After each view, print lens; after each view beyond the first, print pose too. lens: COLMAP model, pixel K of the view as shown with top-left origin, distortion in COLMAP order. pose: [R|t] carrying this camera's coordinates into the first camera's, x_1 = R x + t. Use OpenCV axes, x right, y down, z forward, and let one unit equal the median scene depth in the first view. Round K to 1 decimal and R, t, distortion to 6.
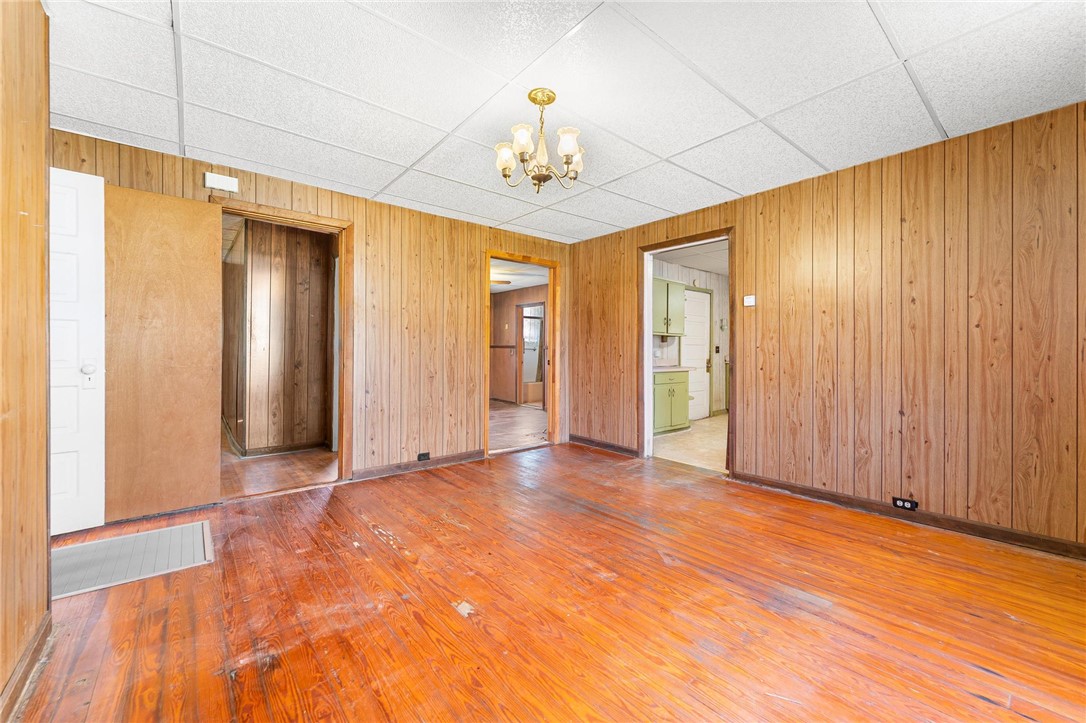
lens RADIAL K [[431.5, 0, 543.0], [0, 431.5, 361.5], [0, 0, 1]] dist [-0.001779, -0.000196]
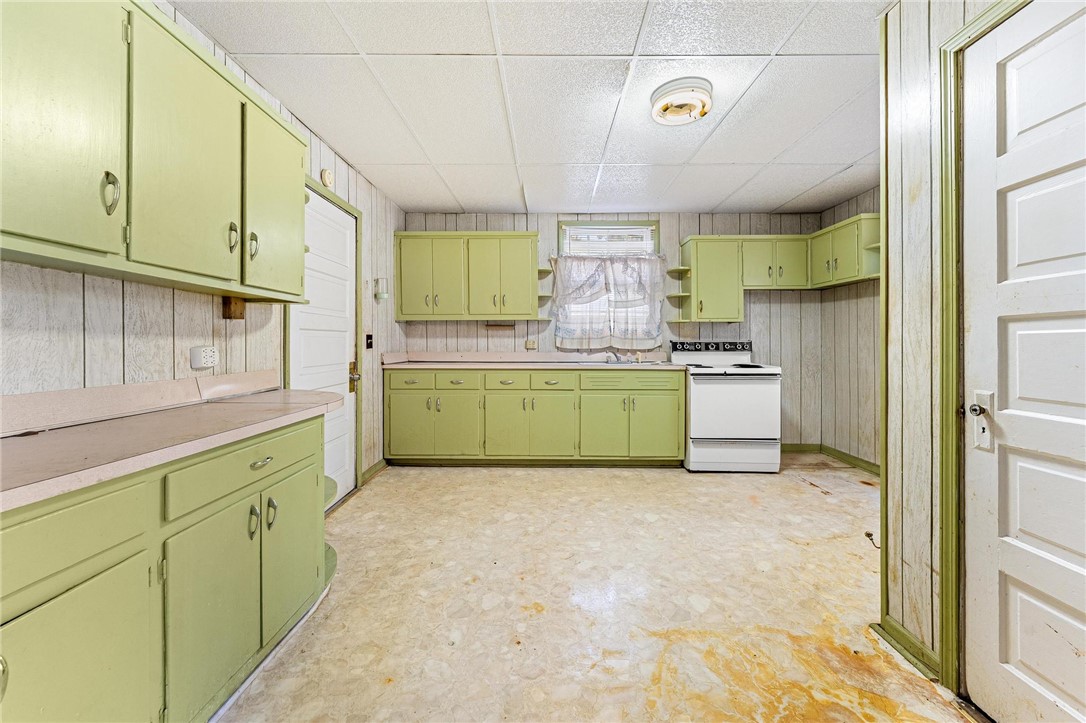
lens RADIAL K [[440.7, 0, 542.4], [0, 440.7, 346.1], [0, 0, 1]] dist [-0.000953, -0.000066]
pose [[0.650853, -0.002956, 0.759198, 0.180818], [0.006749, 0.999975, -0.001893, -0.022573], [-0.759174, 0.006356, 0.650857, 0.610506]]
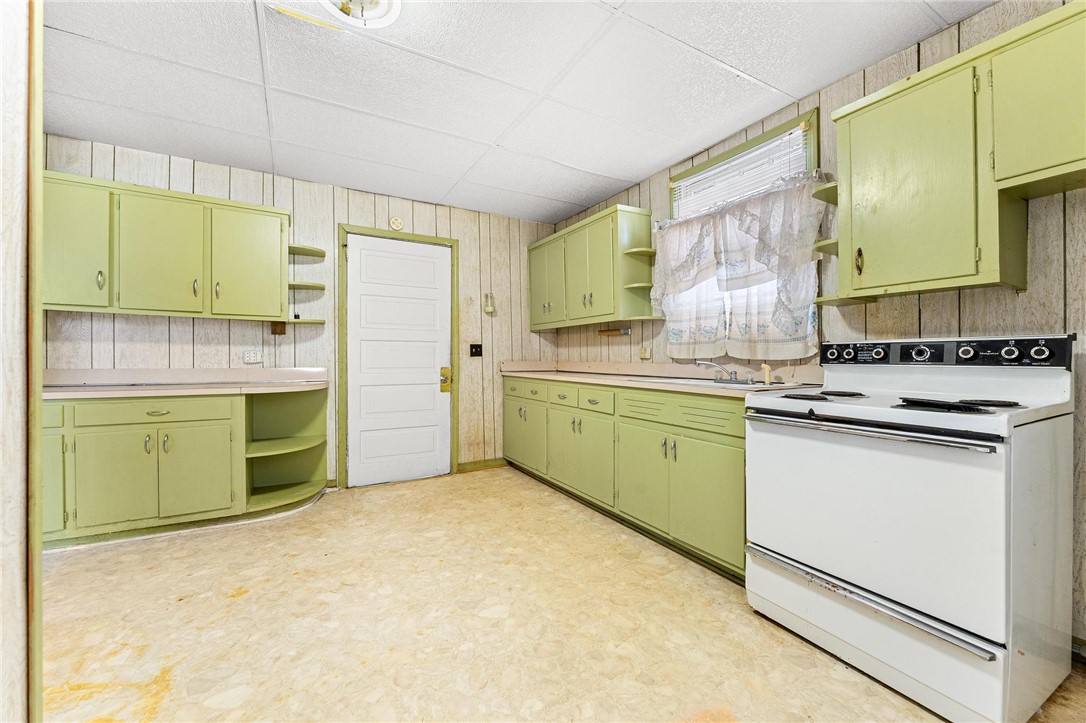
lens RADIAL K [[431.5, 0, 543.0], [0, 431.5, 361.5], [0, 0, 1]] dist [-0.001779, -0.000196]
pose [[0.982940, 0.008232, -0.183745, 0.667528], [-0.009112, 0.999951, -0.003949, -0.013322], [0.183703, 0.005556, 0.982966, 0.544999]]
